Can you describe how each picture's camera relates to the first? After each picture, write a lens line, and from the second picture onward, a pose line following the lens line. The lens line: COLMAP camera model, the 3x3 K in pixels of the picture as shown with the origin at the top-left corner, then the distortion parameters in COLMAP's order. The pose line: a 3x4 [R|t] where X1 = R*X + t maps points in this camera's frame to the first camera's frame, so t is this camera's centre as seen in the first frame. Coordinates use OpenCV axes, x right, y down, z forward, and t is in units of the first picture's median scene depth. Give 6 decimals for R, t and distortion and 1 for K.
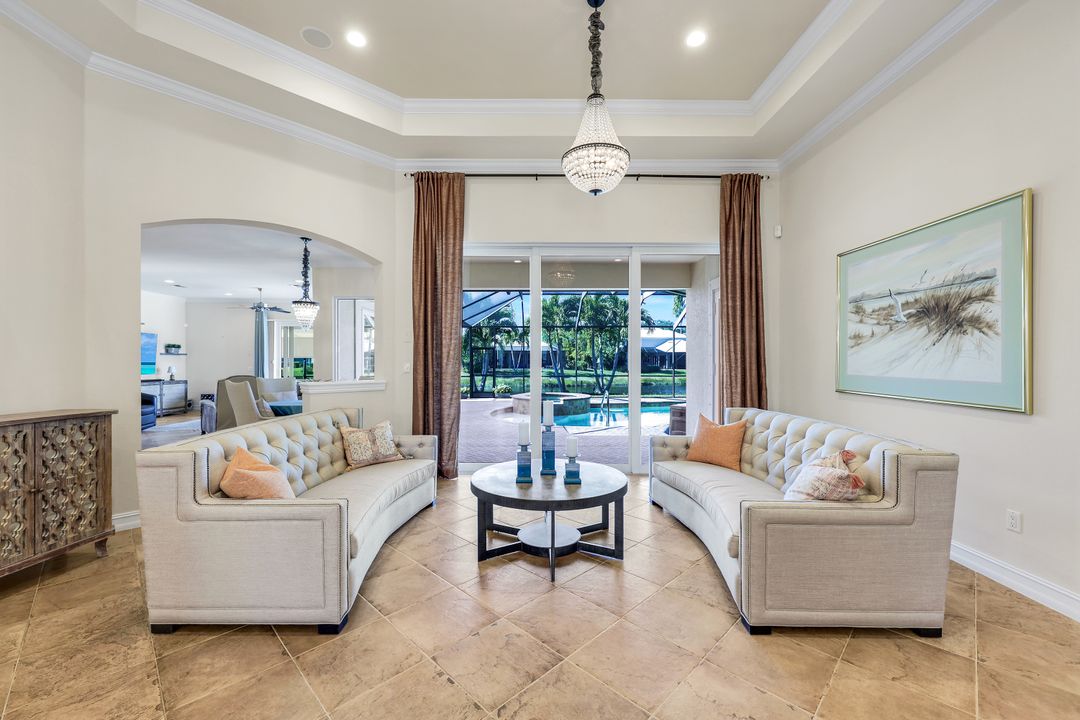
lens RADIAL K [[436.1, 0, 540.0], [0, 436.1, 360.0], [0, 0, 1]] dist [0.001262, -0.000147]
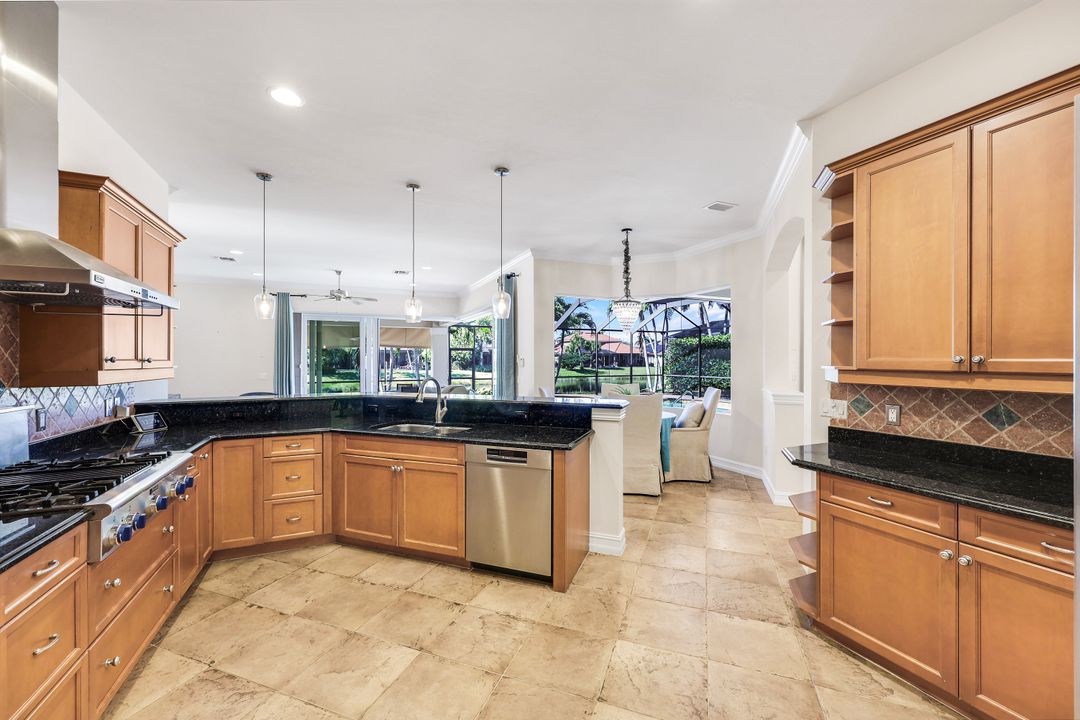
lens RADIAL K [[436.1, 0, 540.0], [0, 436.1, 360.0], [0, 0, 1]] dist [0.001262, -0.000147]
pose [[0.912448, -0.003542, 0.409177, -0.573793], [0.002965, 0.999994, 0.002043, -0.007016], [-0.409182, -0.000651, 0.912453, 0.134427]]
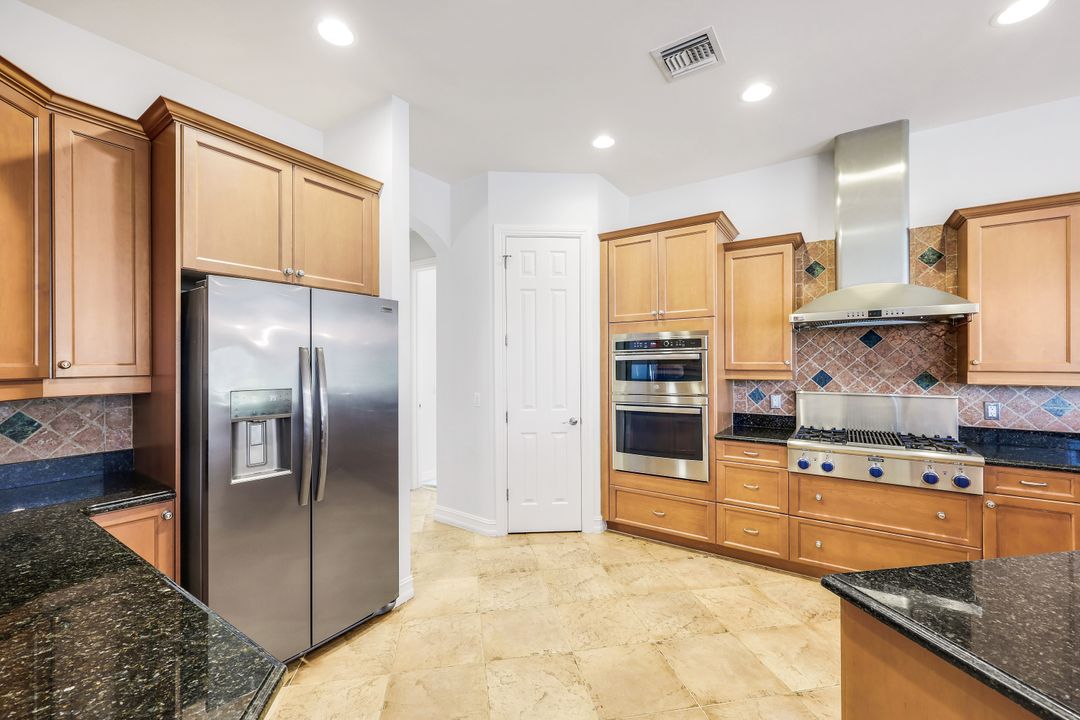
lens RADIAL K [[436.1, 0, 540.0], [0, 436.1, 360.0], [0, 0, 1]] dist [0.001262, -0.000147]
pose [[-0.569519, -0.005331, -0.821961, -0.342433], [-0.001706, 0.999984, -0.005303, -0.006983], [0.821976, -0.001618, -0.569520, 0.350236]]
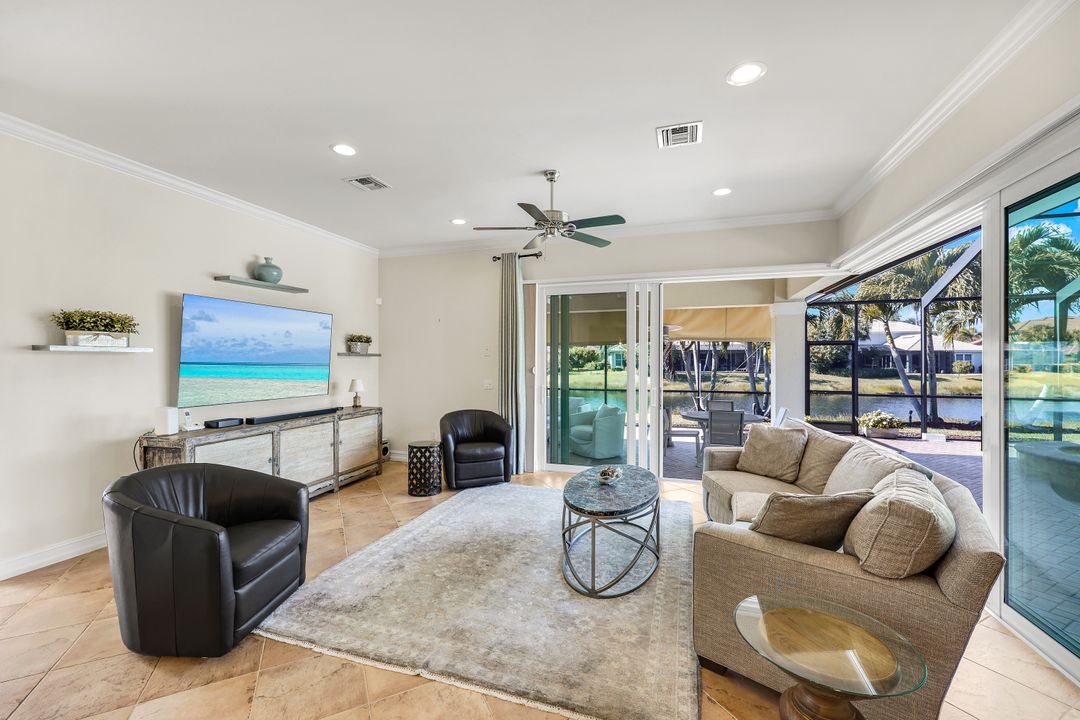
lens RADIAL K [[436.1, 0, 540.0], [0, 436.1, 360.0], [0, 0, 1]] dist [0.001262, -0.000147]
pose [[0.948886, -0.002662, -0.315608, -0.484826], [0.001883, 0.999994, -0.002773, -0.005504], [0.315614, 0.002037, 0.948886, 0.590339]]
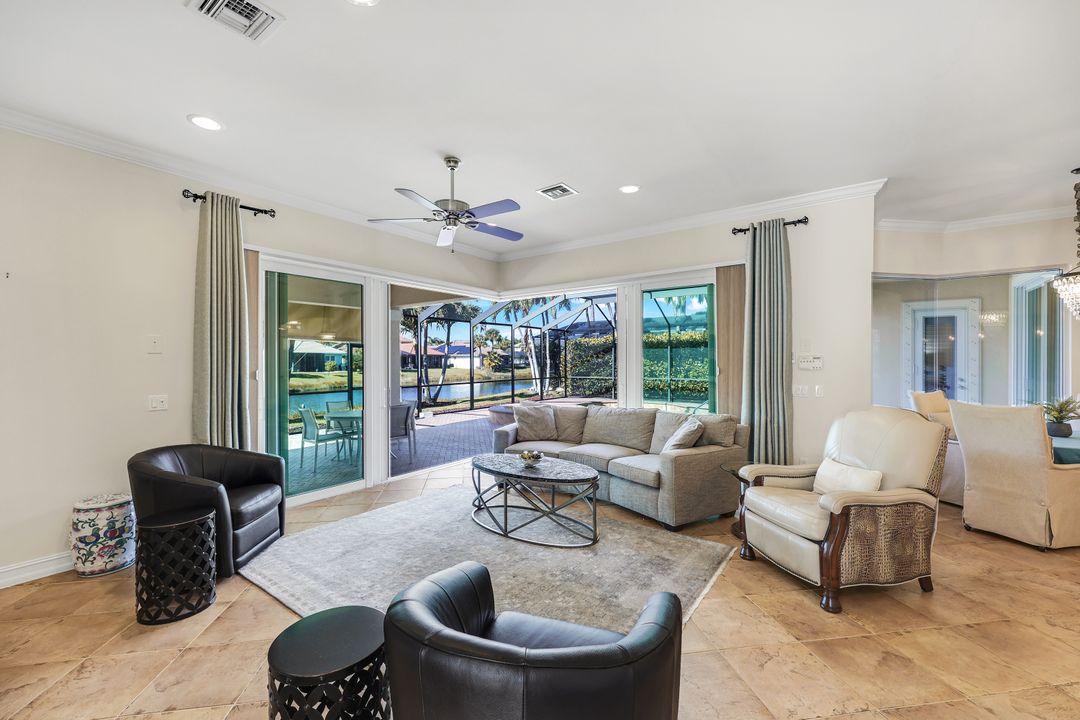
lens RADIAL K [[436.1, 0, 540.0], [0, 436.1, 360.0], [0, 0, 1]] dist [0.001262, -0.000147]
pose [[0.584871, -0.003083, 0.811121, -0.797857], [0.004956, 0.999988, 0.000227, -0.005855], [-0.811111, 0.003887, 0.584879, 0.675891]]
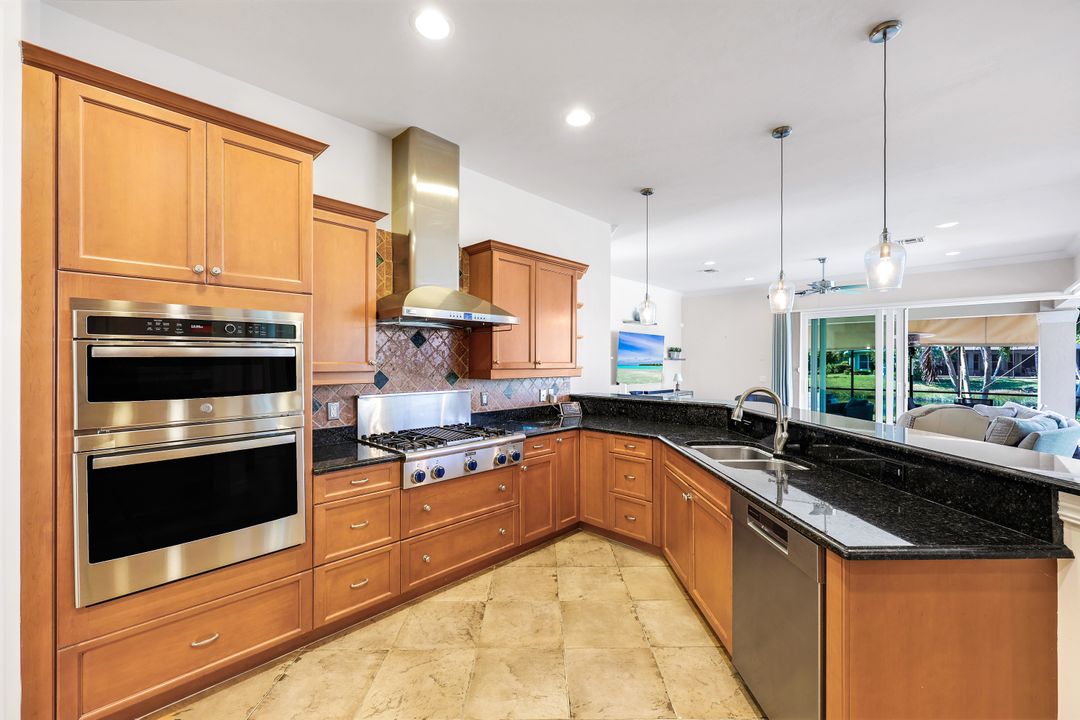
lens RADIAL K [[436.1, 0, 540.0], [0, 436.1, 360.0], [0, 0, 1]] dist [0.001262, -0.000147]
pose [[0.710656, -0.003436, -0.703532, -0.436821], [-0.001112, 0.999981, -0.006007, -0.007002], [0.703539, 0.005051, 0.710639, 0.212097]]
